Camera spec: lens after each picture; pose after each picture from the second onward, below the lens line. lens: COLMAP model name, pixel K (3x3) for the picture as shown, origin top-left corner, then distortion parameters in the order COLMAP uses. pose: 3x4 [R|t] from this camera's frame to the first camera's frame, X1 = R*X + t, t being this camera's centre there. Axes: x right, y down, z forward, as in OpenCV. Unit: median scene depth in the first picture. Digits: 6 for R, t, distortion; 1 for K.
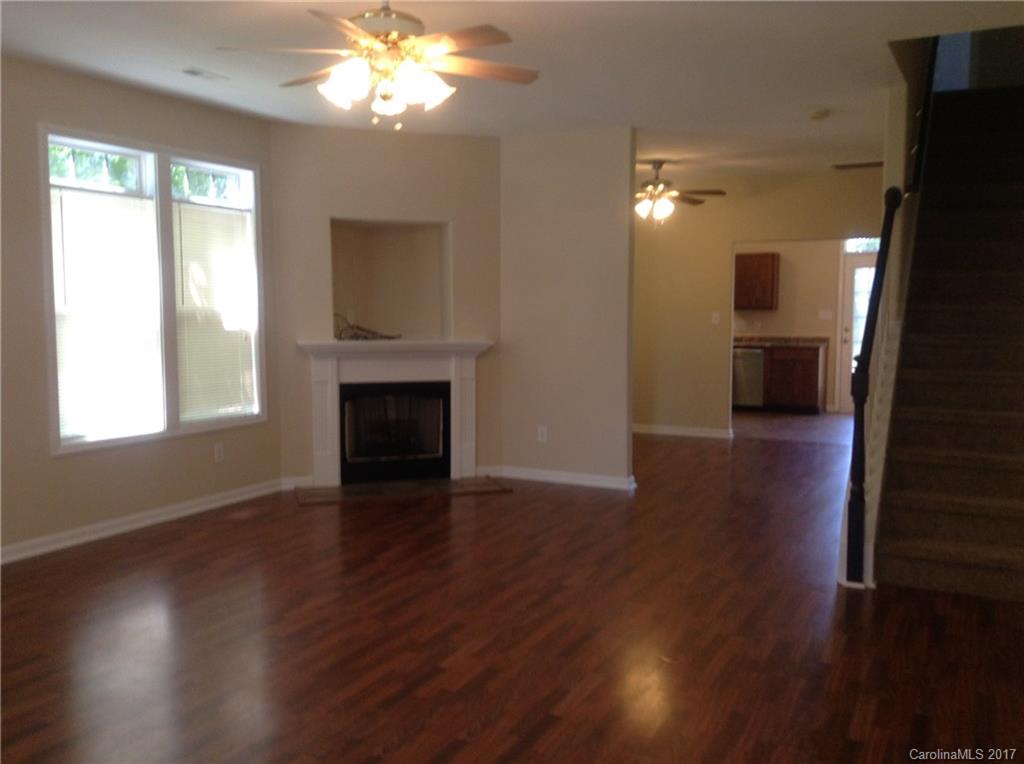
lens RADIAL K [[949.5, 0, 511.1], [0, 949.5, 387.6], [0, 0, 1]] dist [0.254611, -0.513180]
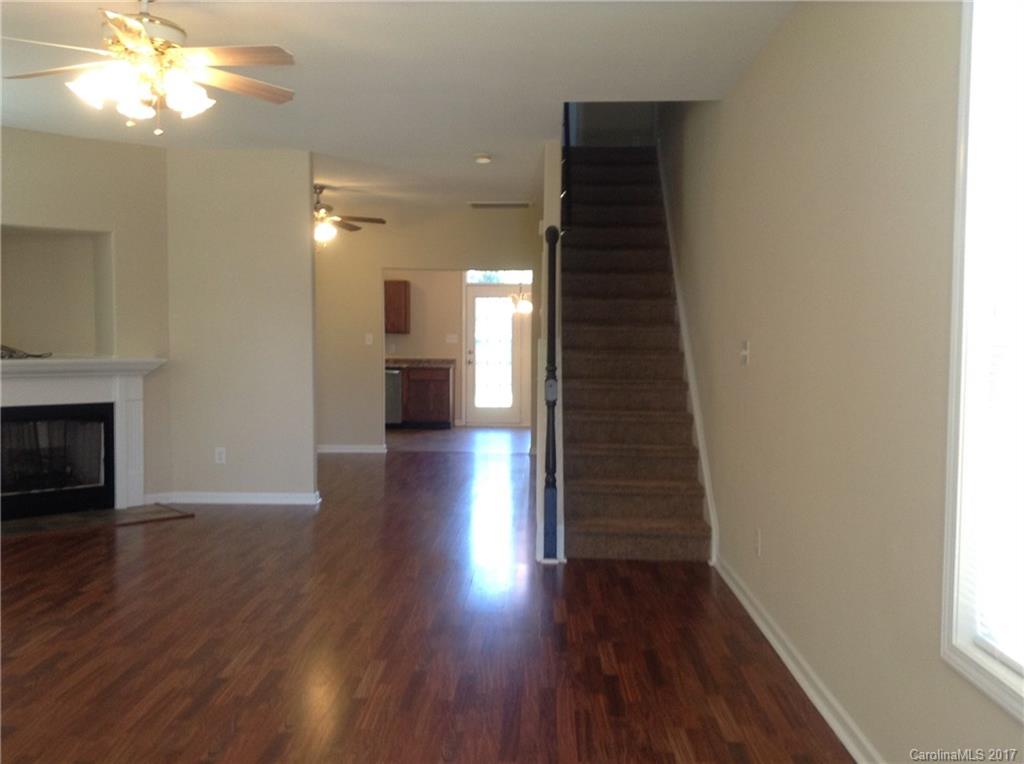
lens RADIAL K [[949.5, 0, 511.1], [0, 949.5, 387.6], [0, 0, 1]] dist [0.254611, -0.513180]
pose [[0.910999, -0.019175, 0.411962, -0.102466], [0.031013, 0.999275, -0.022068, 0.011173], [-0.411240, 0.032880, 0.910934, -0.022030]]
